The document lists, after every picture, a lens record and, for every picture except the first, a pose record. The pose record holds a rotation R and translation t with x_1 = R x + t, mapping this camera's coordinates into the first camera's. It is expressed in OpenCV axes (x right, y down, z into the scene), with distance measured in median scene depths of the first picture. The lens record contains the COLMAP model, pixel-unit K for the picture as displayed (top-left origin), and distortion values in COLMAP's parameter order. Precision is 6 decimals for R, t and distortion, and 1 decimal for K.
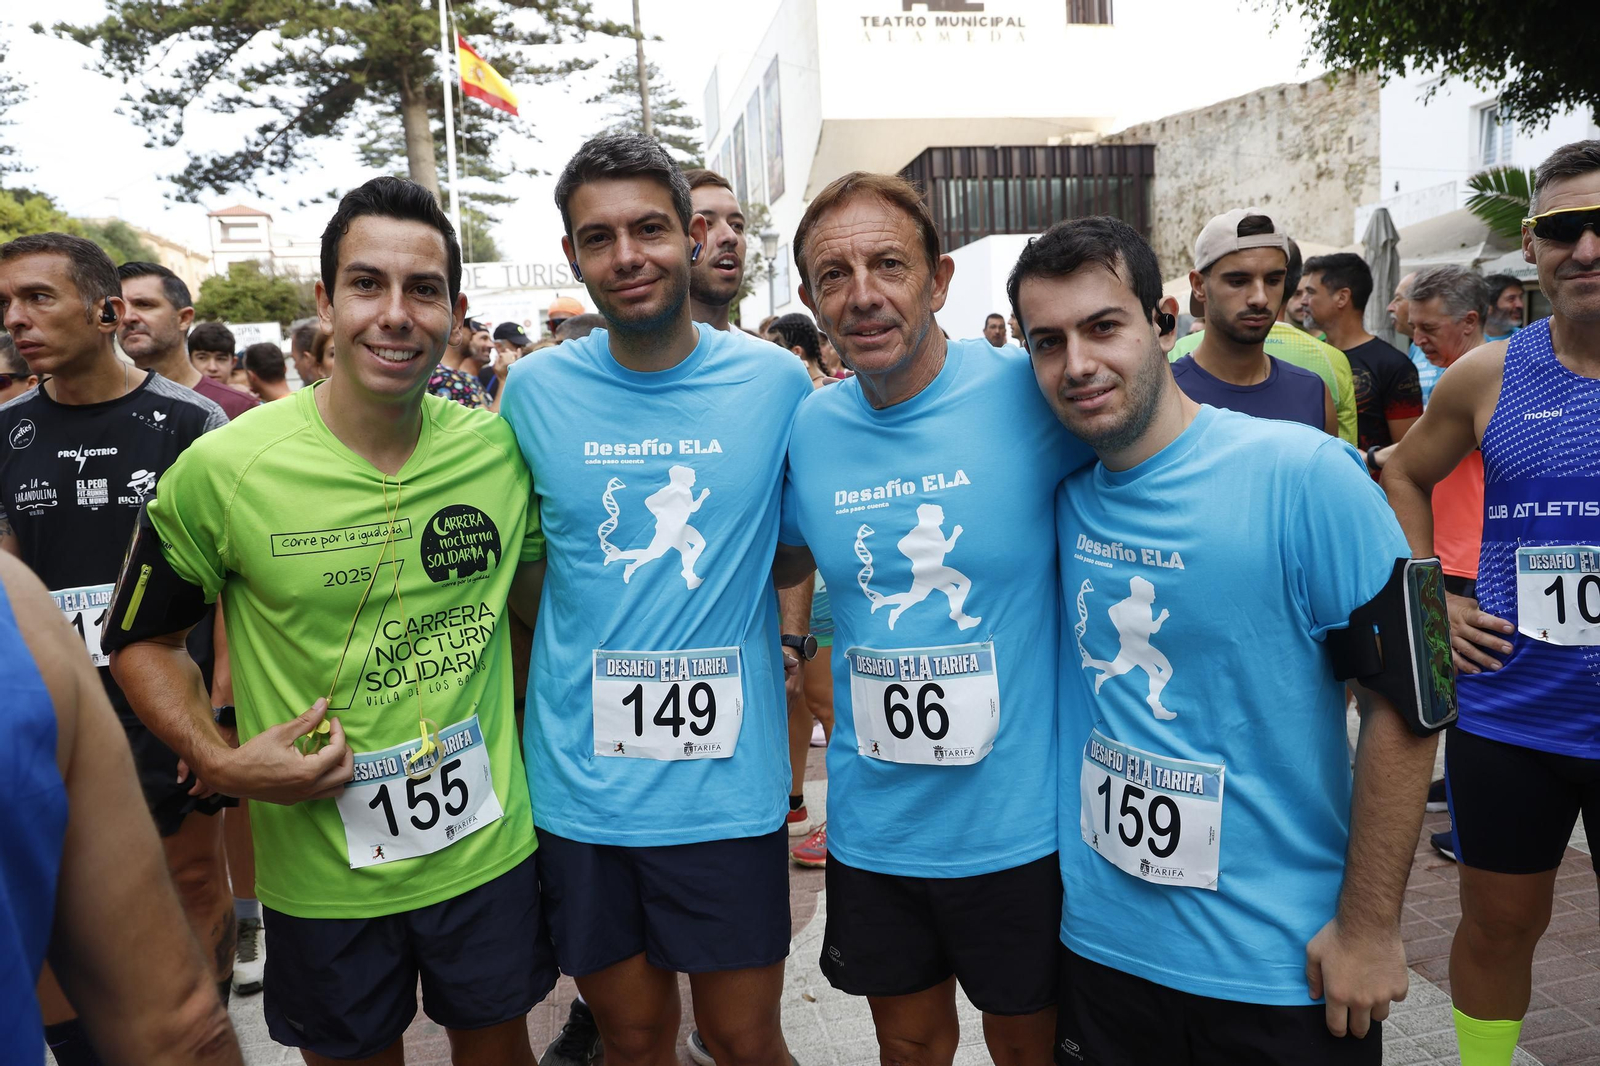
lens RADIAL K [[1109.3, 0, 808.0], [0, 1109.3, 535.7], [0, 0, 1]] dist [-0.088098, 0.062186]
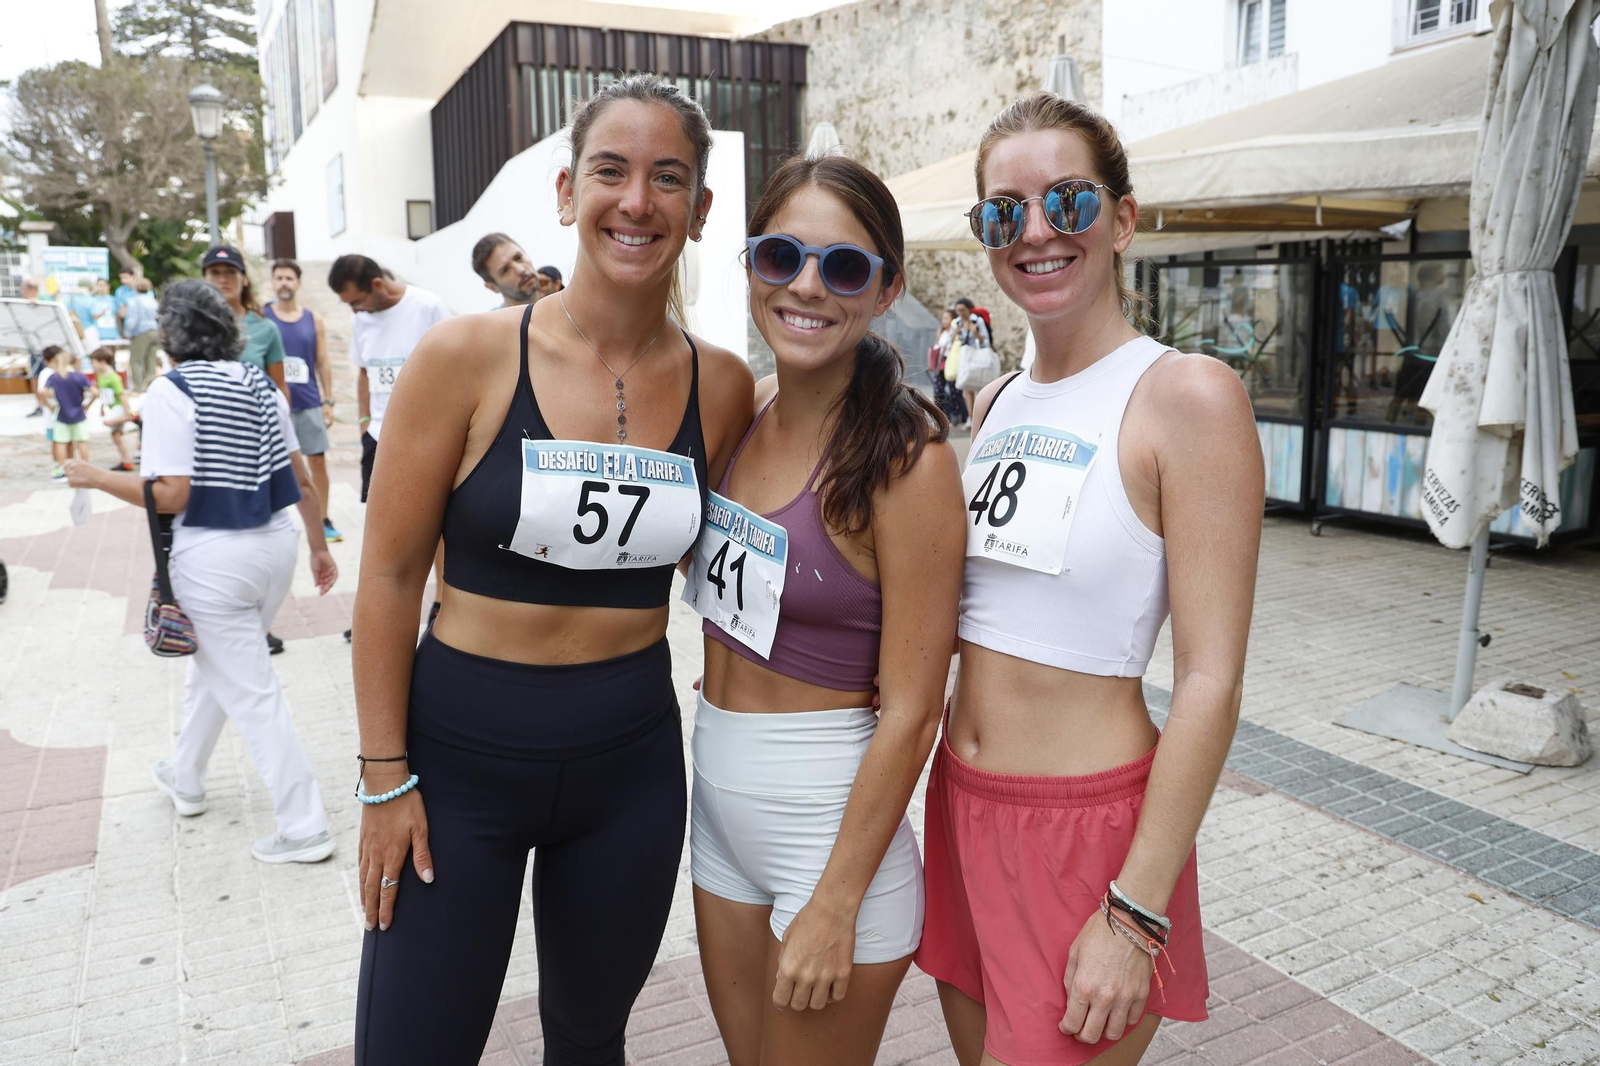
lens RADIAL K [[1181.5, 0, 750.3], [0, 1181.5, 500.4], [0, 0, 1]] dist [-0.094393, 0.078300]
pose [[0.964302, -0.003508, 0.264780, 0.057757], [0.003022, 0.999993, 0.002245, -0.035269], [-0.264786, -0.001365, 0.964306, 0.211591]]
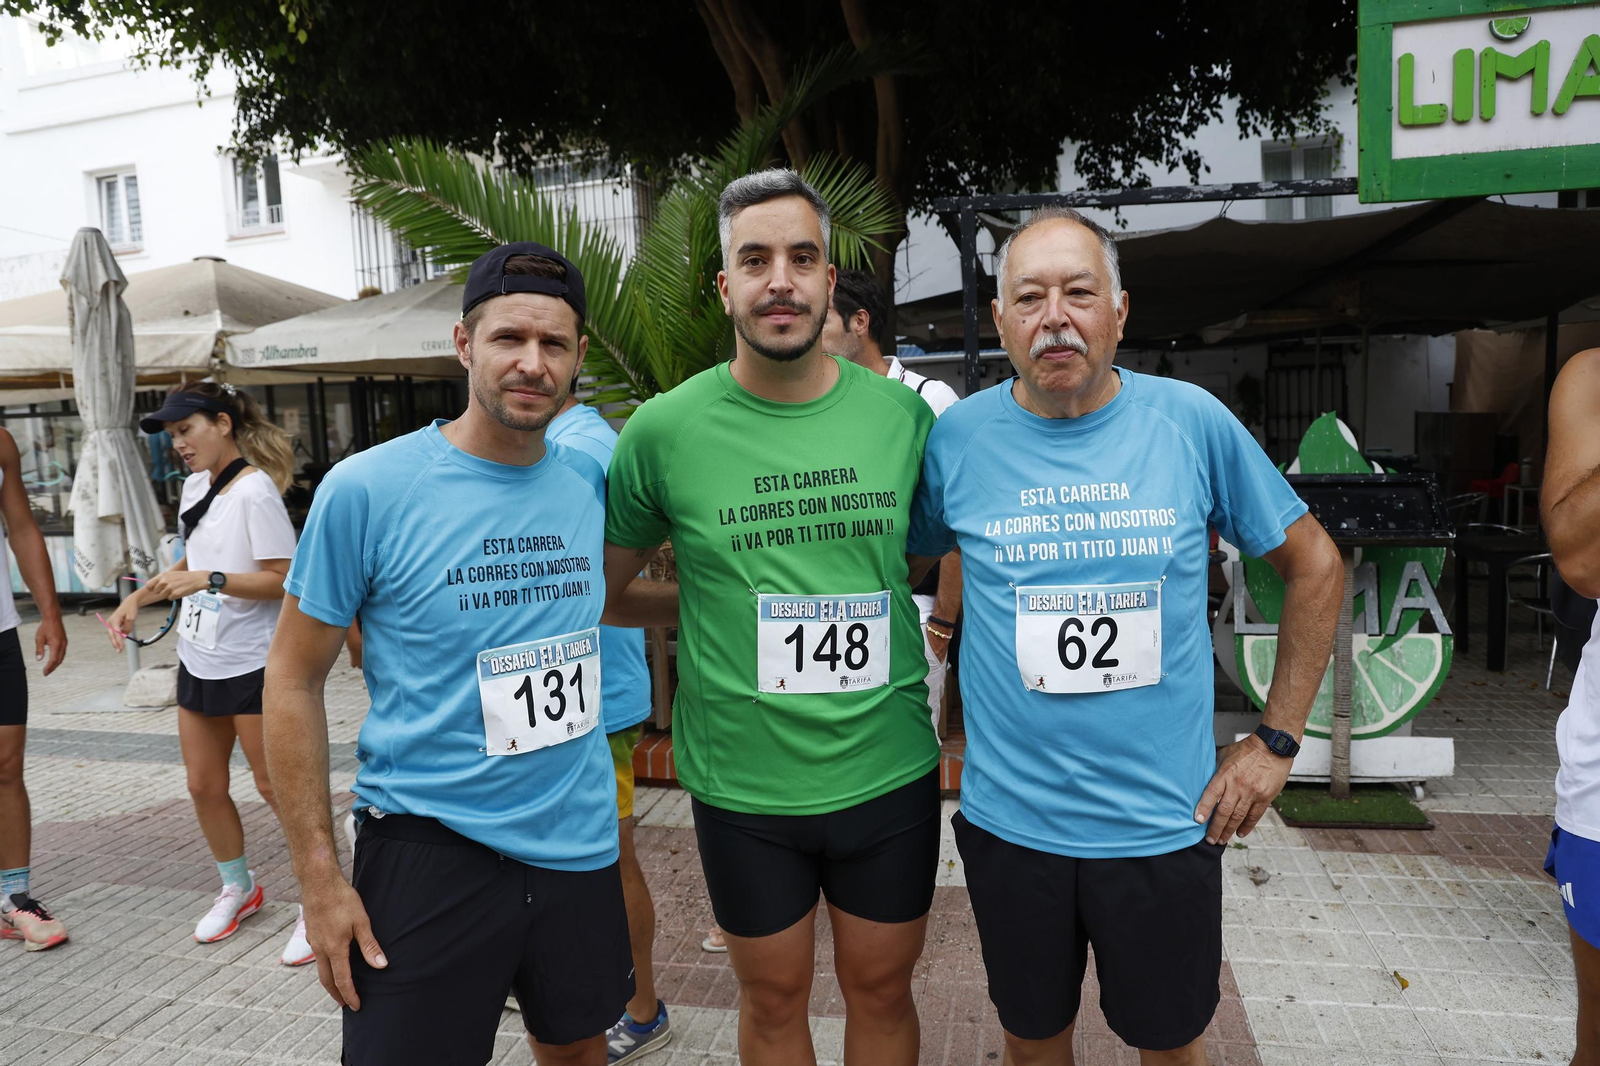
lens RADIAL K [[1109.3, 0, 808.0], [0, 1109.3, 535.7], [0, 0, 1]] dist [-0.088098, 0.062186]
pose [[0.404885, -0.067040, 0.911907, 0.039021], [0.156013, 0.987749, 0.003346, -0.021552], [-0.900959, 0.140914, 0.410384, 0.122529]]
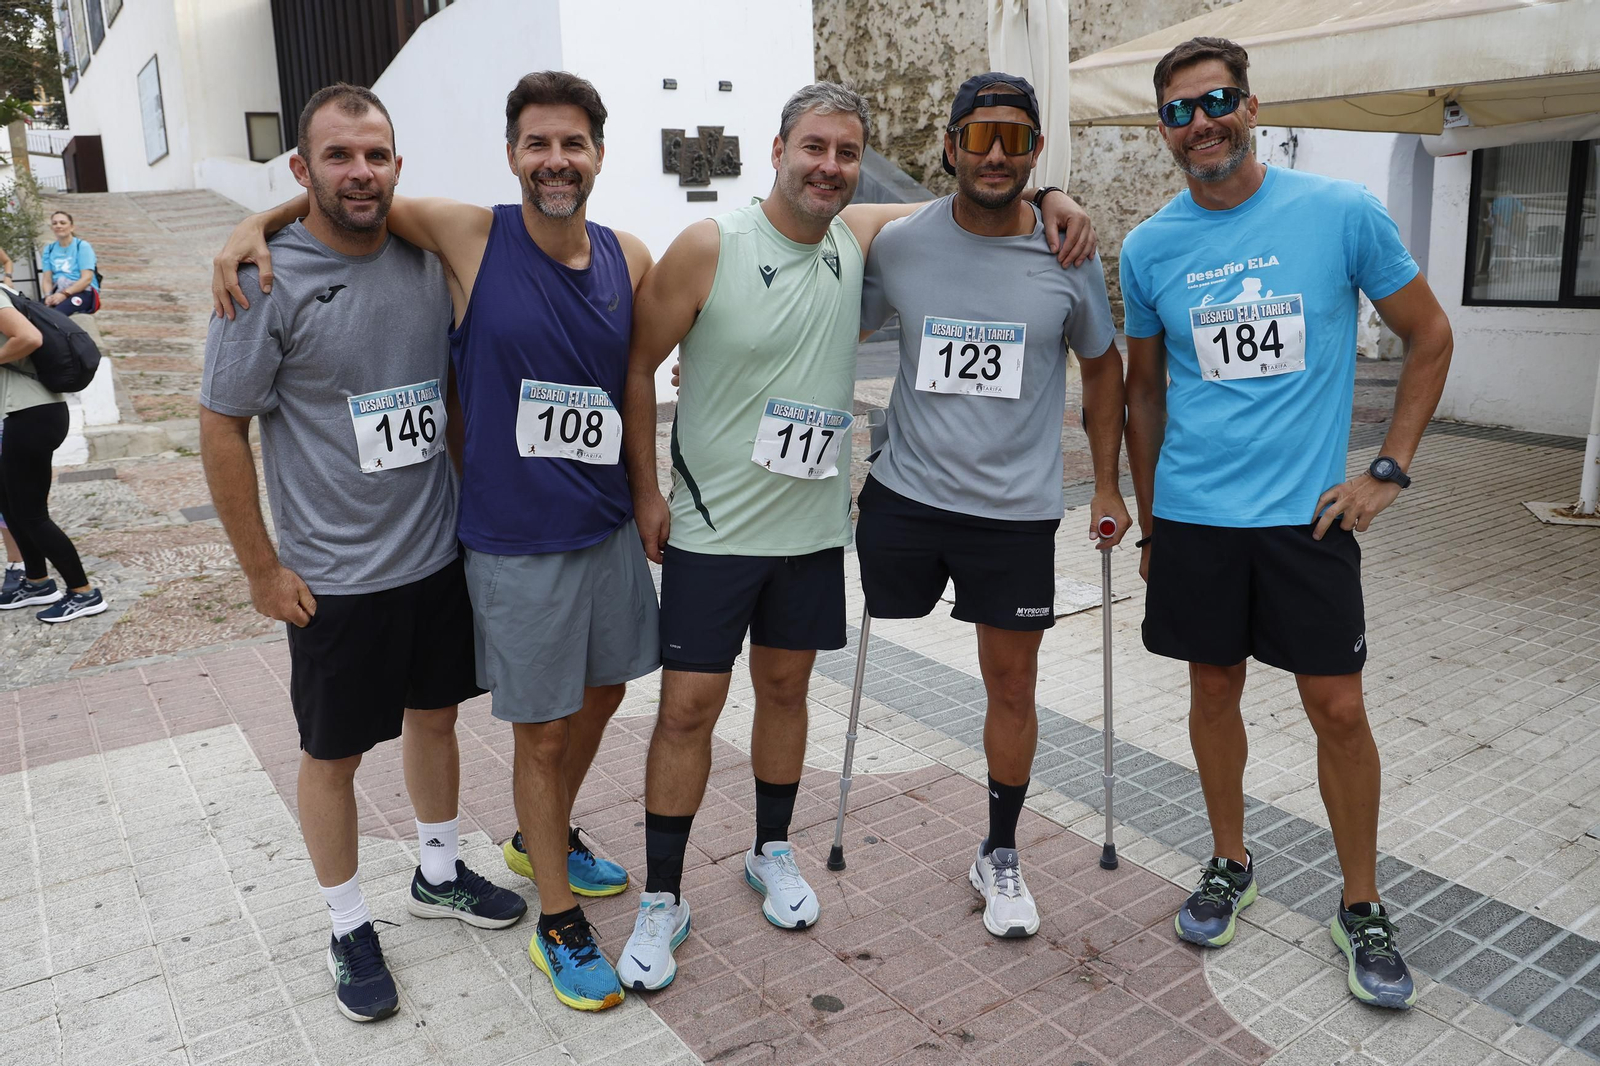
lens RADIAL K [[1181.5, 0, 750.3], [0, 1181.5, 500.4], [0, 0, 1]] dist [-0.094393, 0.078300]
pose [[0.924755, -0.064594, 0.375040, 0.042984], [0.044335, 0.997066, 0.062407, -0.065641], [-0.377971, -0.041083, 0.924905, 0.407421]]
